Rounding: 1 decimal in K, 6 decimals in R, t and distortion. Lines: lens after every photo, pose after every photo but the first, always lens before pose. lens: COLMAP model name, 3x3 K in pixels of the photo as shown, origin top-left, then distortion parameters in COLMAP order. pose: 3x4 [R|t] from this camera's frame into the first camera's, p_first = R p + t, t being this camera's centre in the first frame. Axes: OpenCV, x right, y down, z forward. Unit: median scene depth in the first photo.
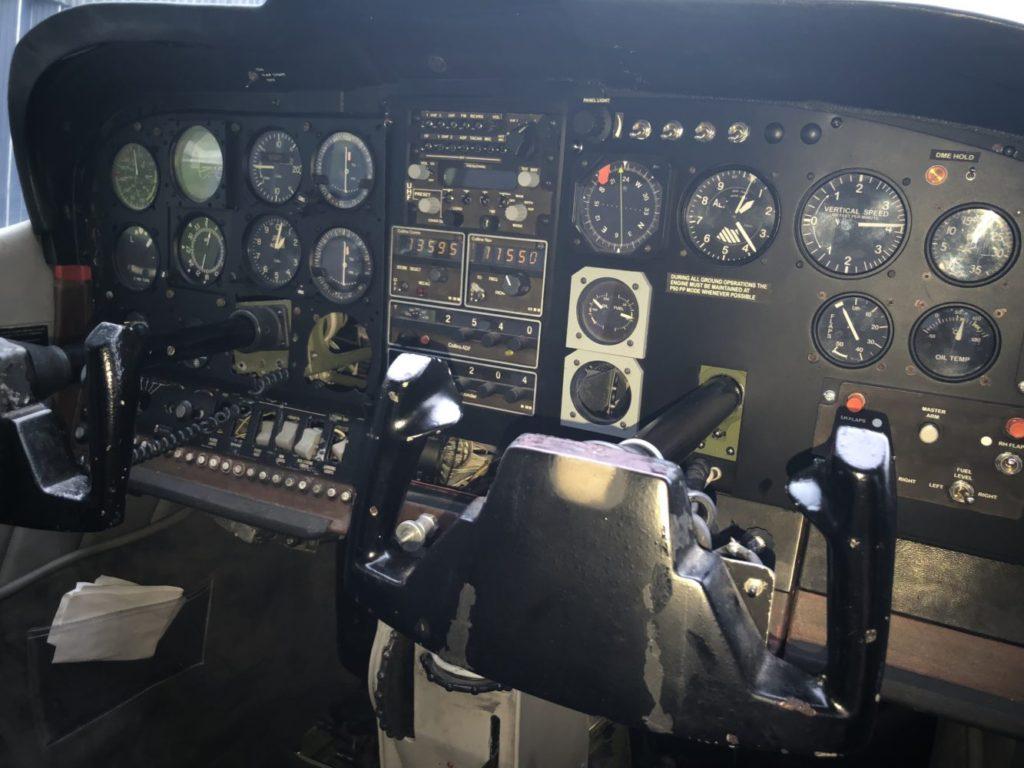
lens RADIAL K [[860.7, 0, 512.0], [0, 860.7, 384.0], [0, 0, 1]] dist [0.094617, -0.211988]
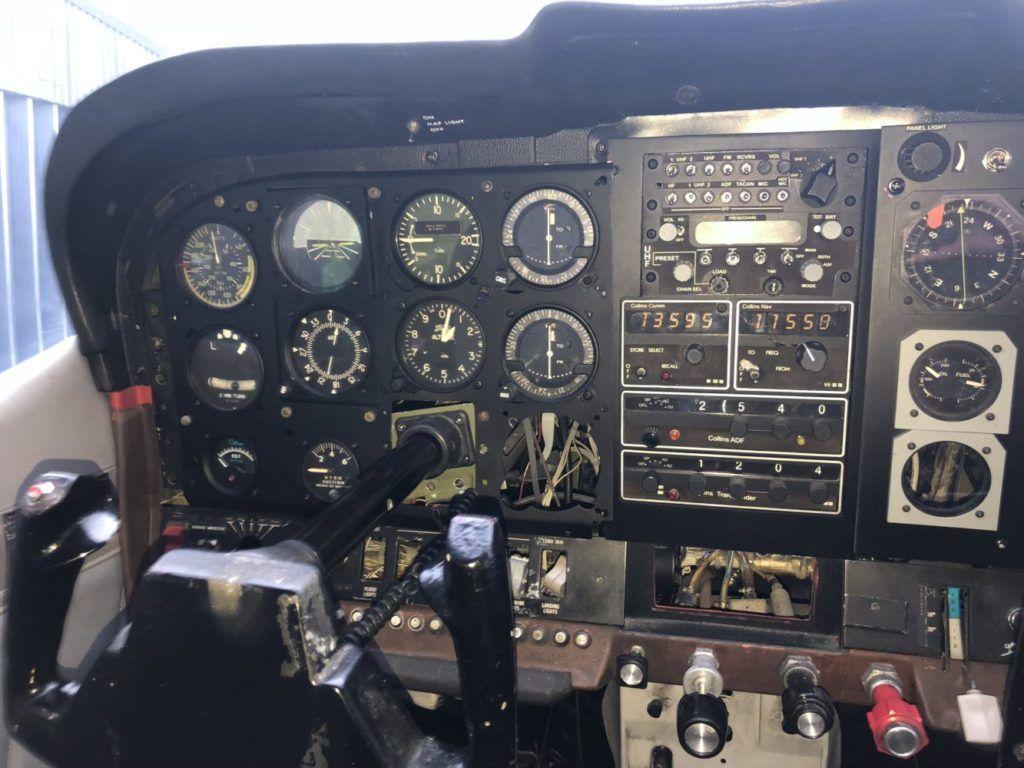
lens RADIAL K [[860.7, 0, 512.0], [0, 860.7, 384.0], [0, 0, 1]] dist [0.094617, -0.211988]
pose [[0.973468, -0.132536, 0.186533, -0.370081], [0.132852, 0.991076, 0.010861, -0.120062], [-0.186308, 0.014209, 0.982389, 0.222506]]
